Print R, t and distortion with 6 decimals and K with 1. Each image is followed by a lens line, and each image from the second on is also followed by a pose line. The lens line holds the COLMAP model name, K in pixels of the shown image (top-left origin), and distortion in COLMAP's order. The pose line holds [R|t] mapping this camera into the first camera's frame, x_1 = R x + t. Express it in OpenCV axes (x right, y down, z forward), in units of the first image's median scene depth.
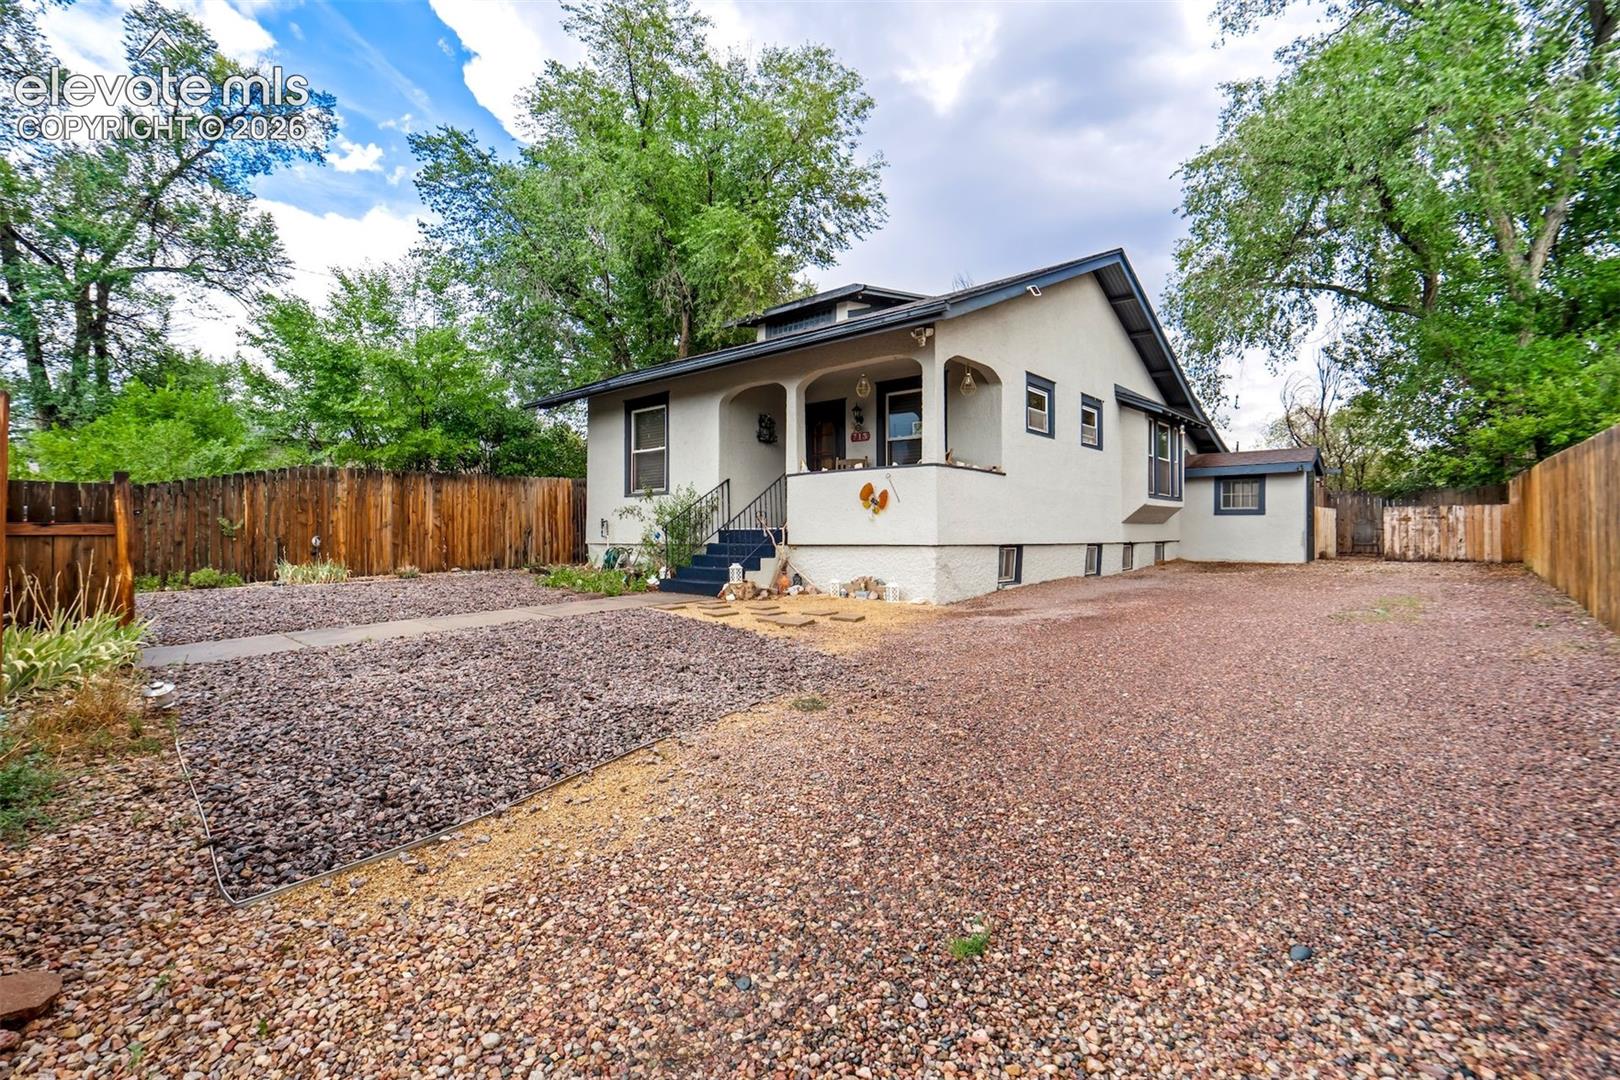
lens RADIAL K [[728.3, 0, 810.0], [0, 728.3, 540.0], [0, 0, 1]] dist [0.000484, 0.000284]
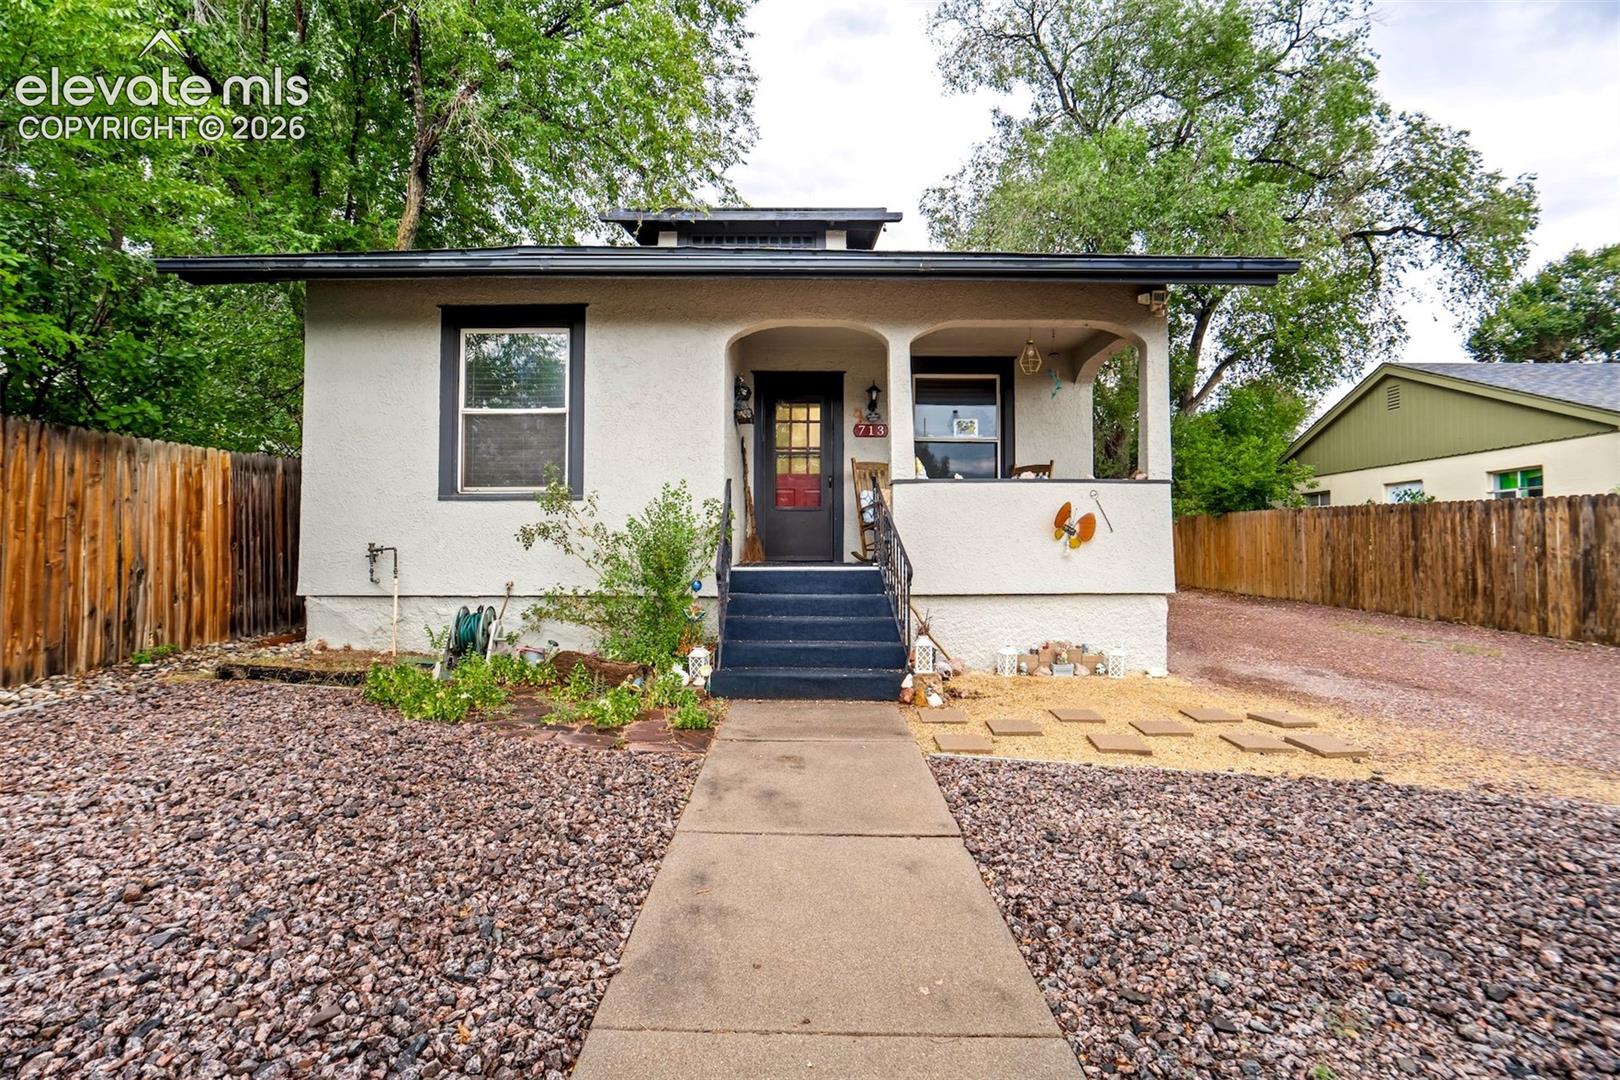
lens RADIAL K [[728.3, 0, 810.0], [0, 728.3, 540.0], [0, 0, 1]] dist [0.000484, 0.000284]
pose [[0.762737, 0.009467, 0.646639, -0.522357], [0.000342, 0.999887, -0.015043, -0.033765], [-0.646709, 0.011695, 0.762648, 0.636216]]
